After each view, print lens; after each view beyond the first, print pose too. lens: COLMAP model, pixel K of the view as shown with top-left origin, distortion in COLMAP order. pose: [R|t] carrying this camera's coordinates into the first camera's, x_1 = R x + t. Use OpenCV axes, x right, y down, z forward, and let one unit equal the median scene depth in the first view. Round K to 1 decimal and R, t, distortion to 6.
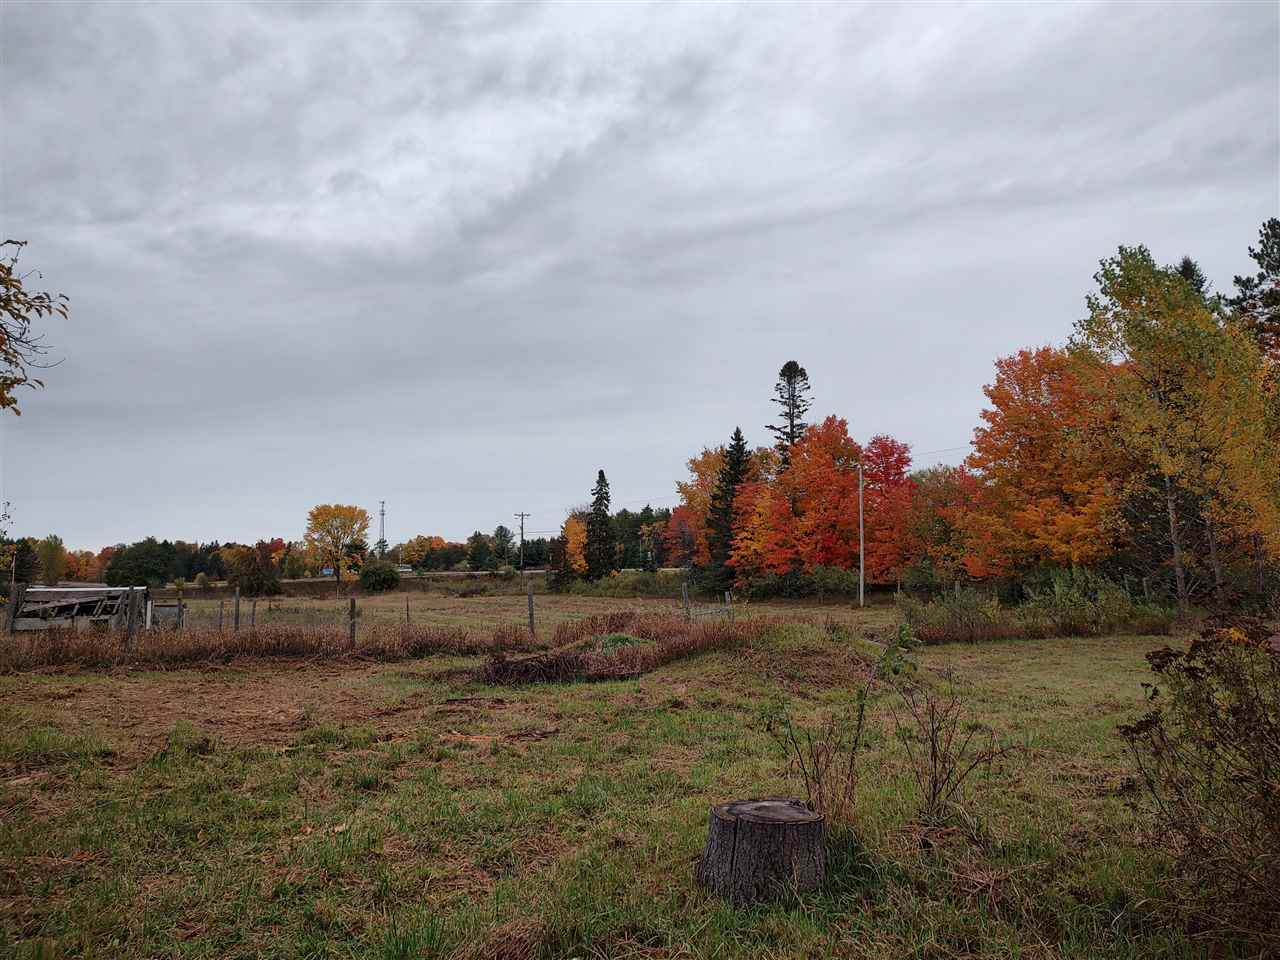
lens RADIAL K [[916.0, 0, 646.8], [0, 916.0, 477.9], [0, 0, 1]] dist [0.022586, -0.021088]
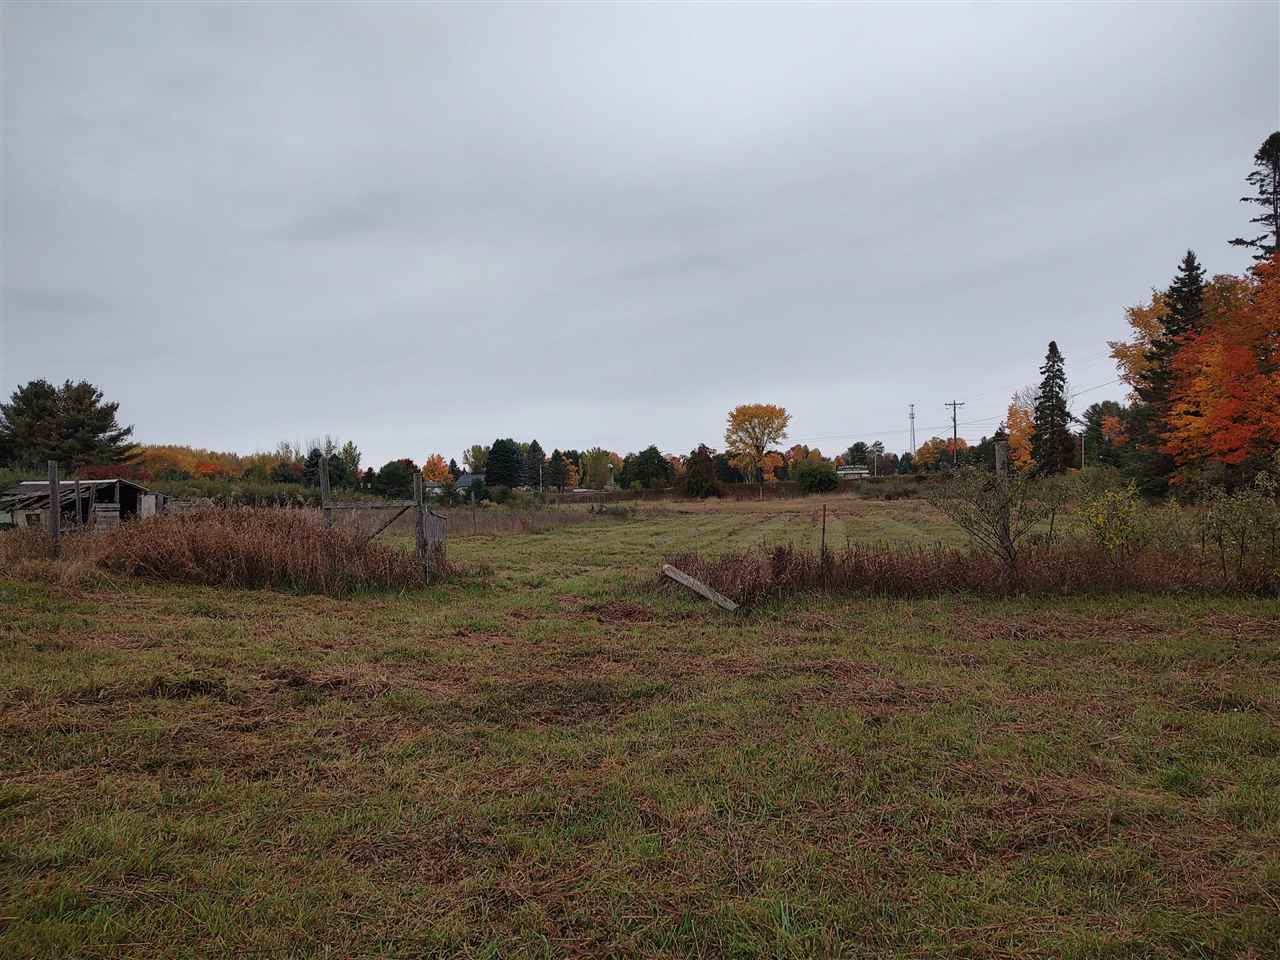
lens RADIAL K [[916.0, 0, 635.3], [0, 916.0, 480.8], [0, 0, 1]] dist [0.022586, -0.021088]
pose [[0.834076, -0.010378, -0.551552, 0.120460], [0.069036, 0.993927, 0.085696, 0.024908], [0.547313, -0.109553, 0.829727, 0.173972]]
